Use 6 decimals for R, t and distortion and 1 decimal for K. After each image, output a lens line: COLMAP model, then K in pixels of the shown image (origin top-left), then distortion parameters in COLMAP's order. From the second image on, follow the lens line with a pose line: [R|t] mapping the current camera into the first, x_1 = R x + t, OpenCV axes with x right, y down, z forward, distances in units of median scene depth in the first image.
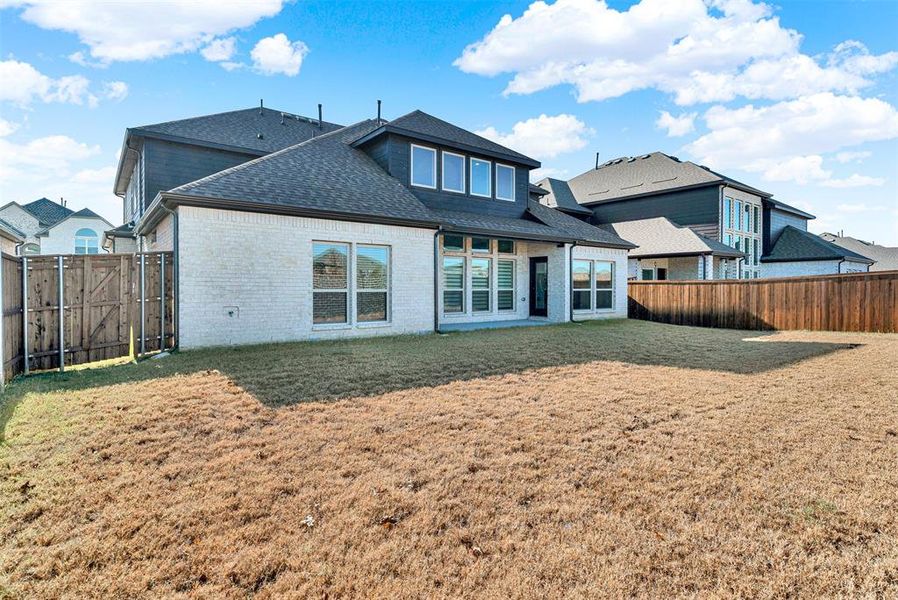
lens RADIAL K [[473.2, 0, 461.3], [0, 473.2, 286.0], [0, 0, 1]] dist [0.002203, 0.002647]
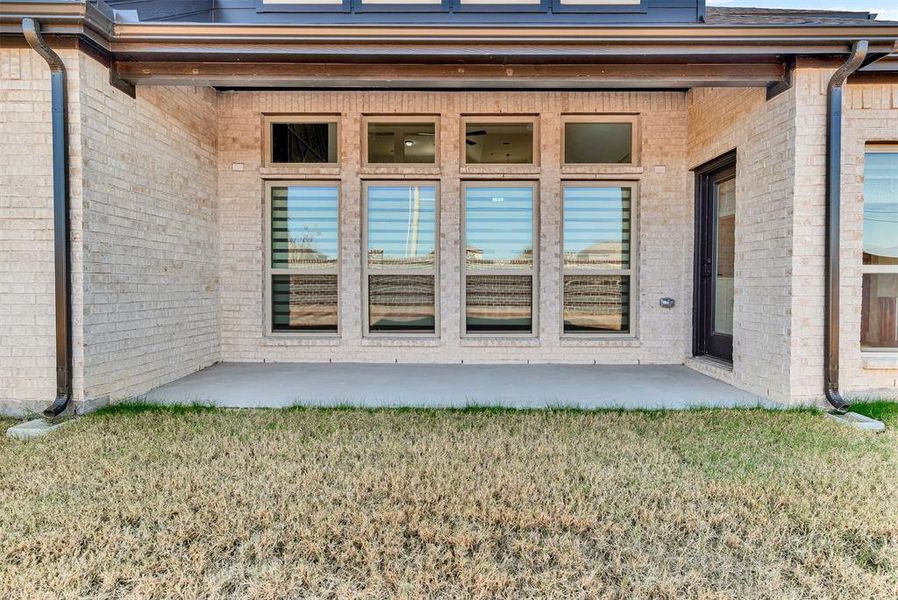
lens RADIAL K [[473.2, 0, 461.3], [0, 473.2, 286.0], [0, 0, 1]] dist [0.002203, 0.002647]
pose [[0.781730, 0.005775, -0.623590, 0.244215], [-0.000091, 0.999958, 0.009147, 0.015695], [0.623617, -0.007093, 0.781698, 0.730729]]
